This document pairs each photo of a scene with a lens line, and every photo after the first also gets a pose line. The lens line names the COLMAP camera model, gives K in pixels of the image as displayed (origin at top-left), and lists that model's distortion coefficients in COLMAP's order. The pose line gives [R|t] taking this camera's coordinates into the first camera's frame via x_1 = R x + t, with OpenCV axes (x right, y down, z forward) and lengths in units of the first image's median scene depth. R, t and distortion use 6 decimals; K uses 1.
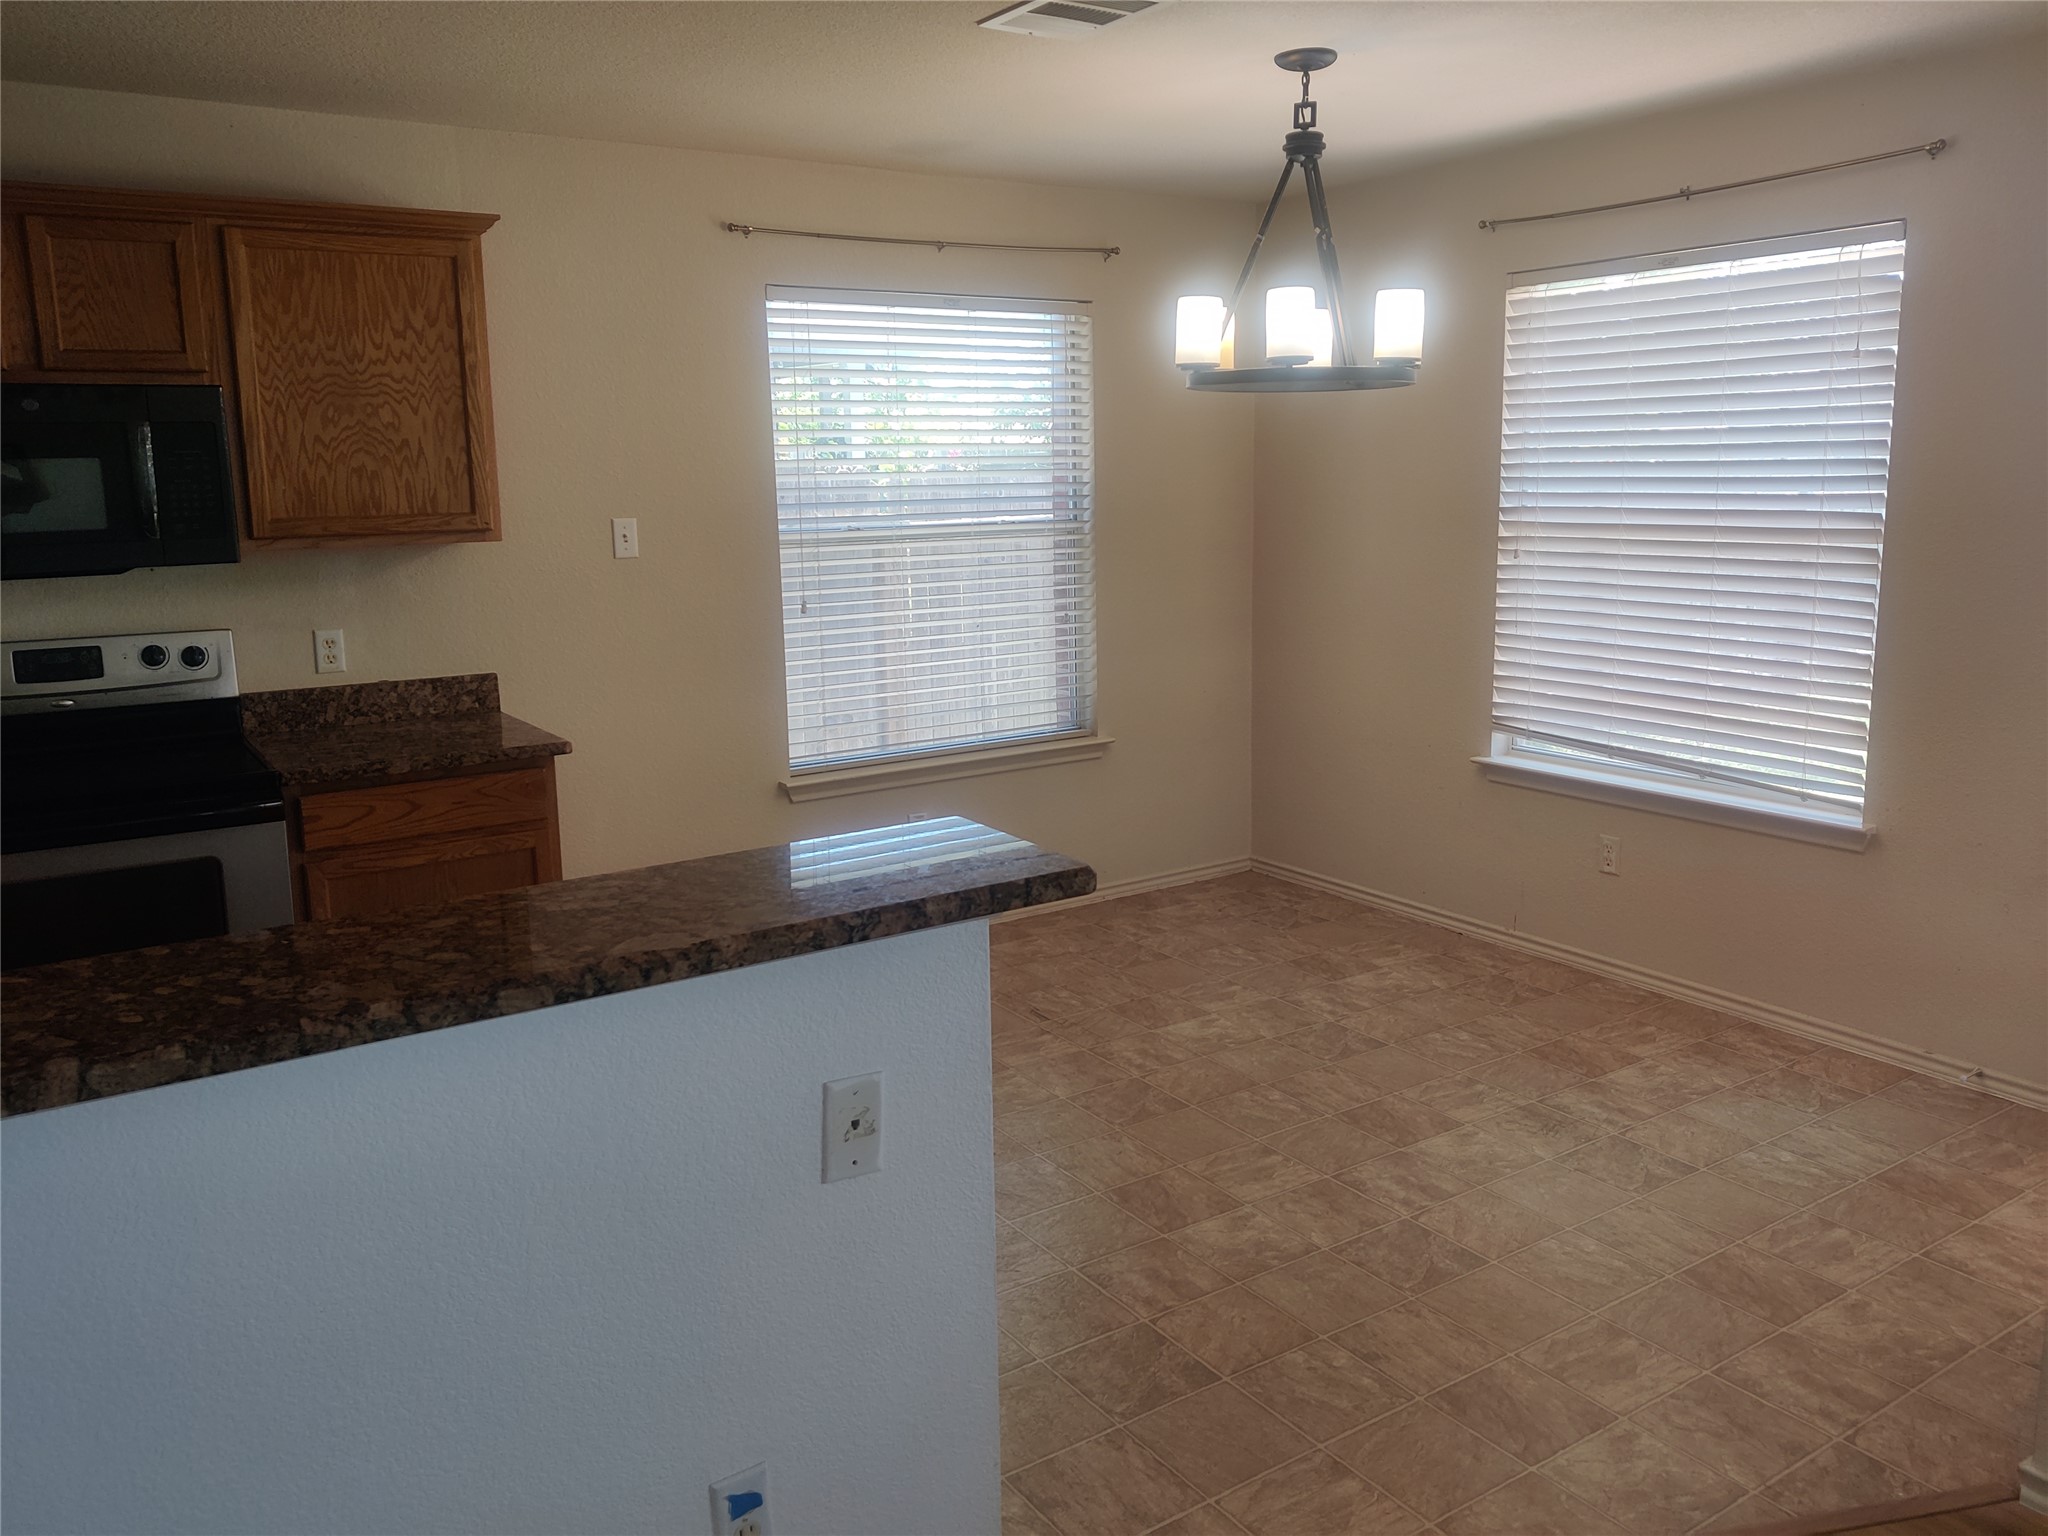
lens RADIAL K [[1621.4, 0, 1026.6], [0, 1621.4, 742.7], [0, 0, 1]] dist [0.058892, -0.105835]
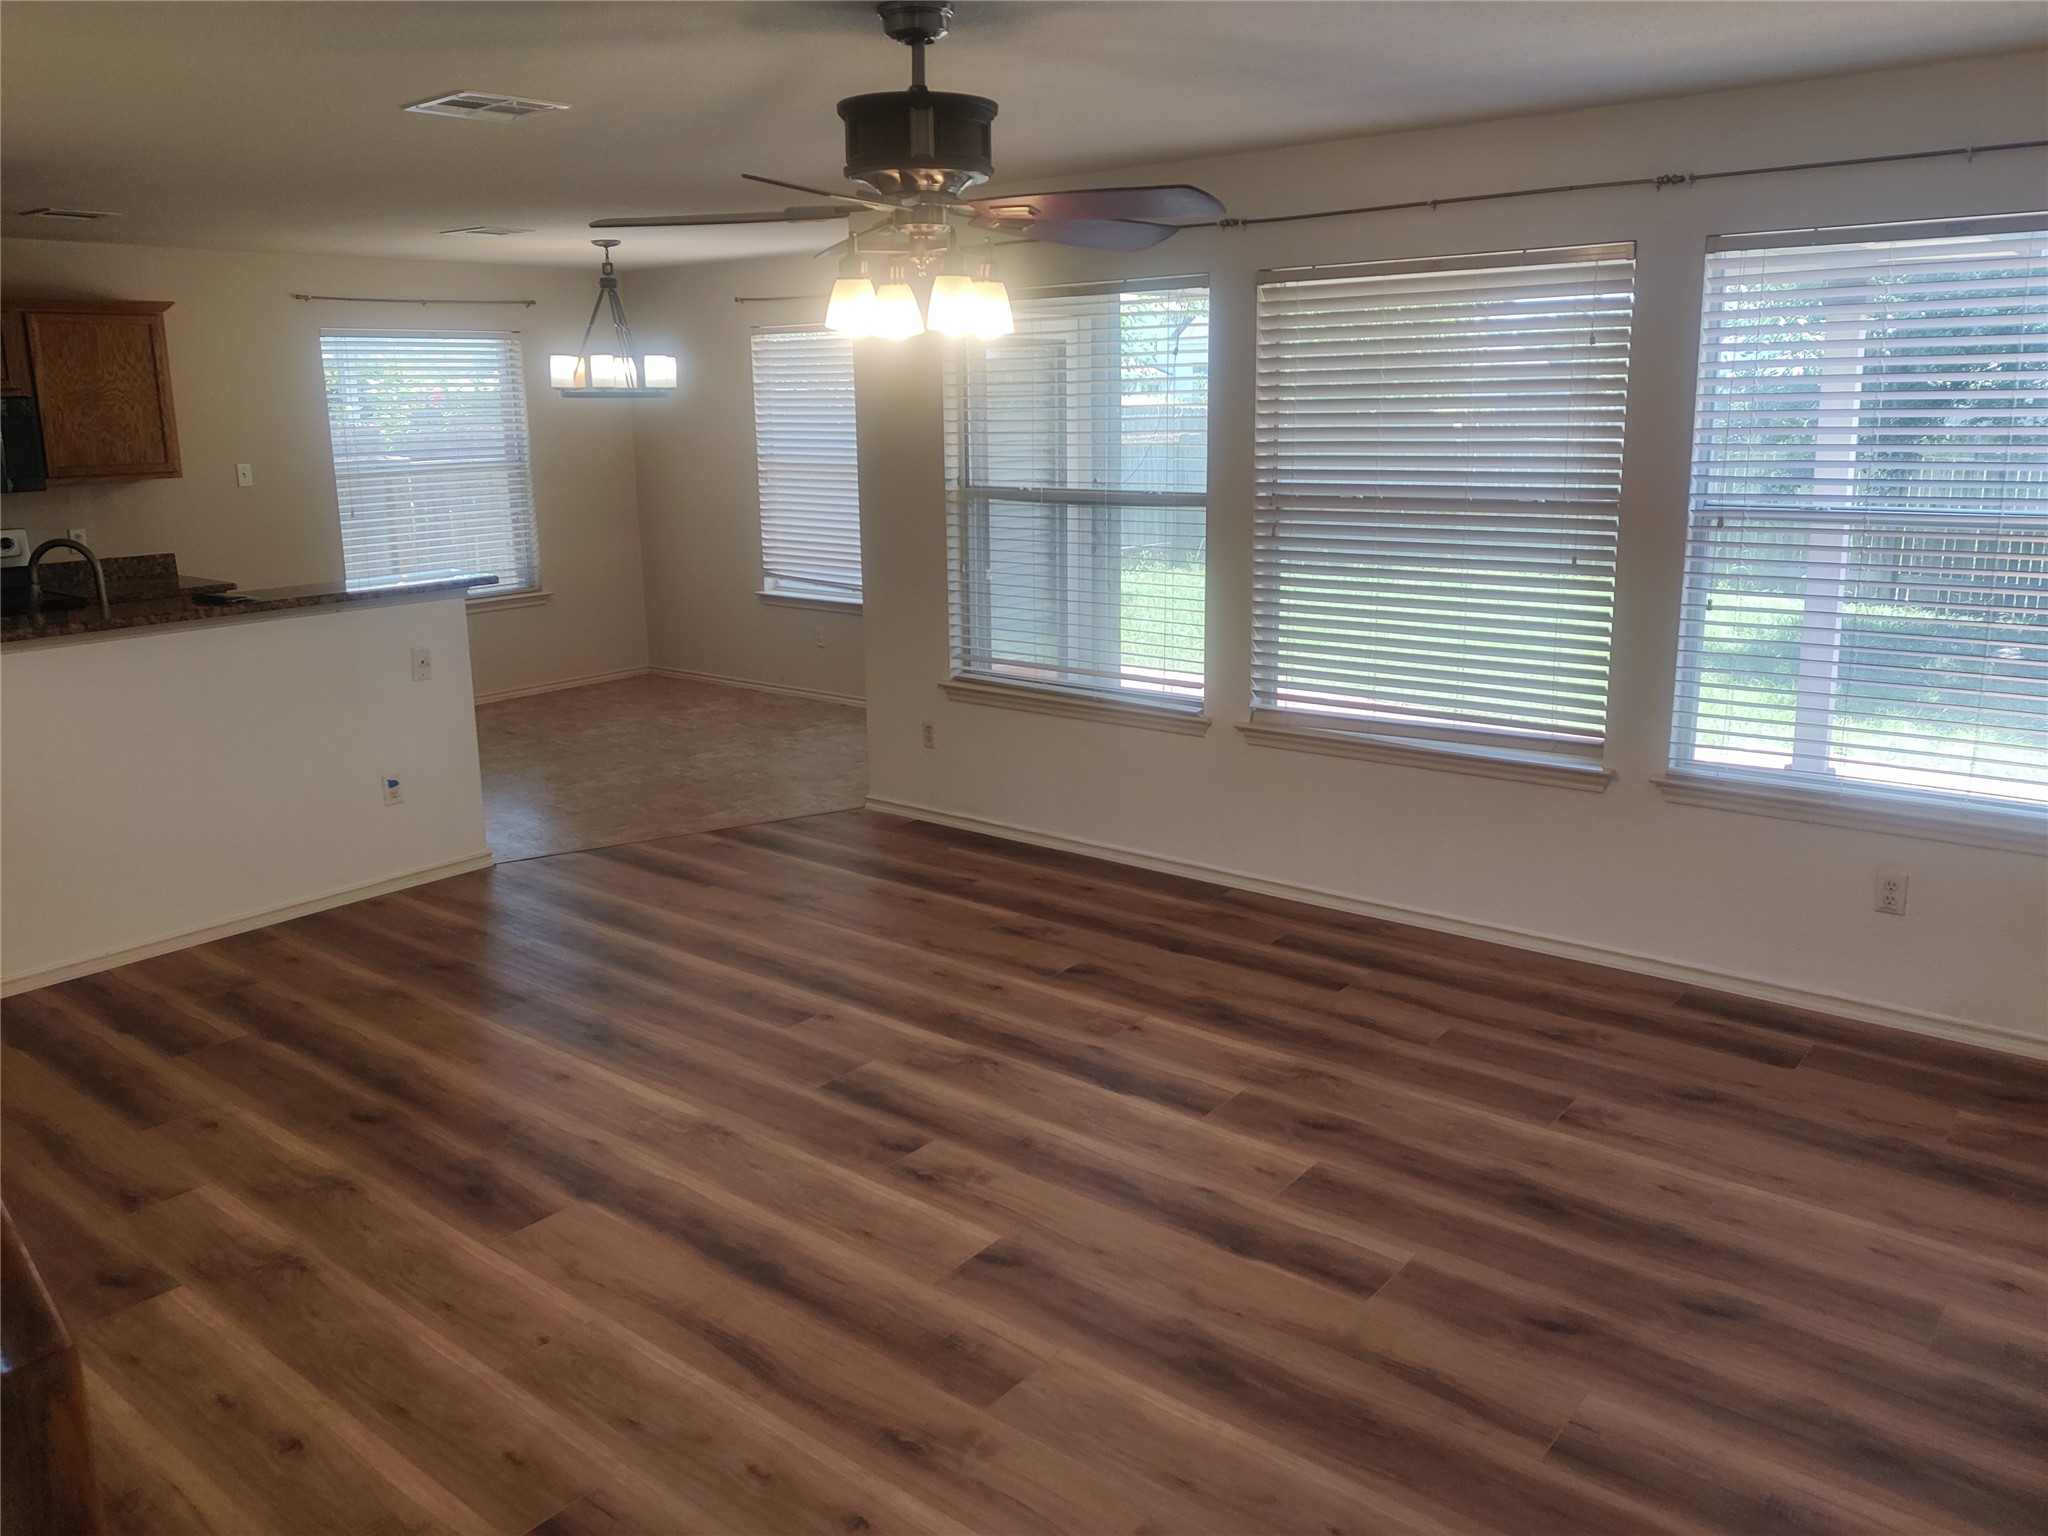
lens RADIAL K [[1621.4, 0, 1026.6], [0, 1621.4, 742.7], [0, 0, 1]] dist [0.058892, -0.105835]
pose [[0.956856, -0.057974, 0.284720, 0.048290], [0.045654, 0.997719, 0.049724, 0.131425], [-0.286953, -0.034580, 0.957320, -1.087048]]
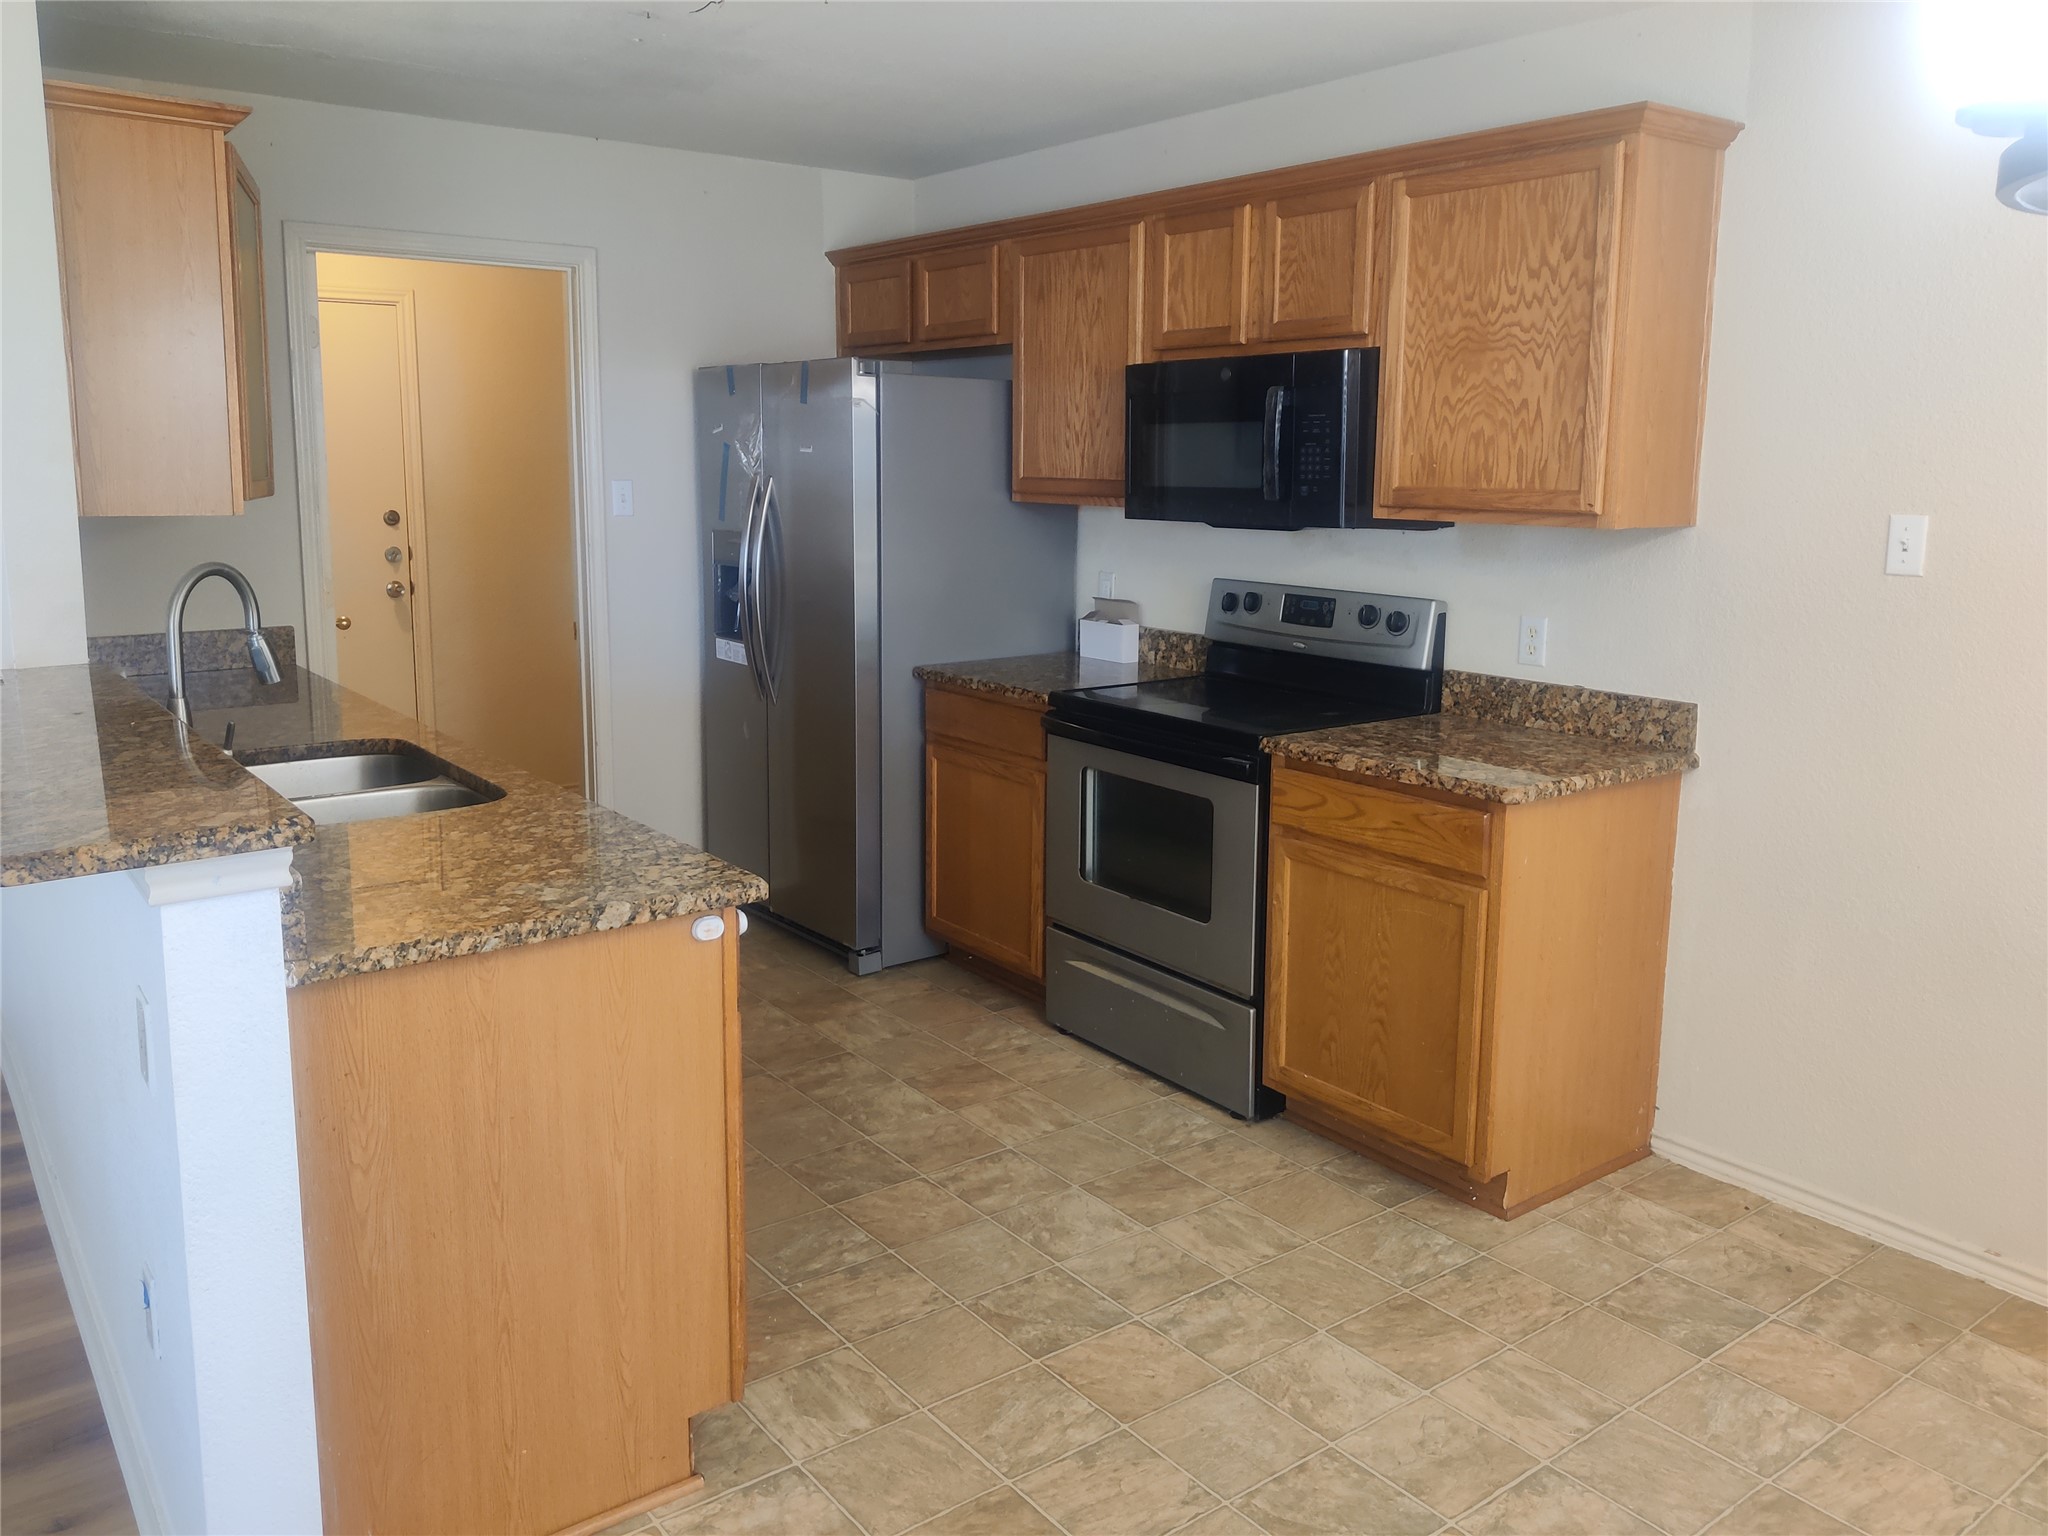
lens RADIAL K [[1553.7, 0, 992.5], [0, 1553.7, 710.7], [0, 0, 1]] dist [-0.003009, -0.001213]
pose [[0.049097, 0.180665, -0.982319, 0.420219], [-0.179636, 0.969064, 0.169249, -0.116847], [0.982507, 0.168150, 0.080032, 0.695192]]
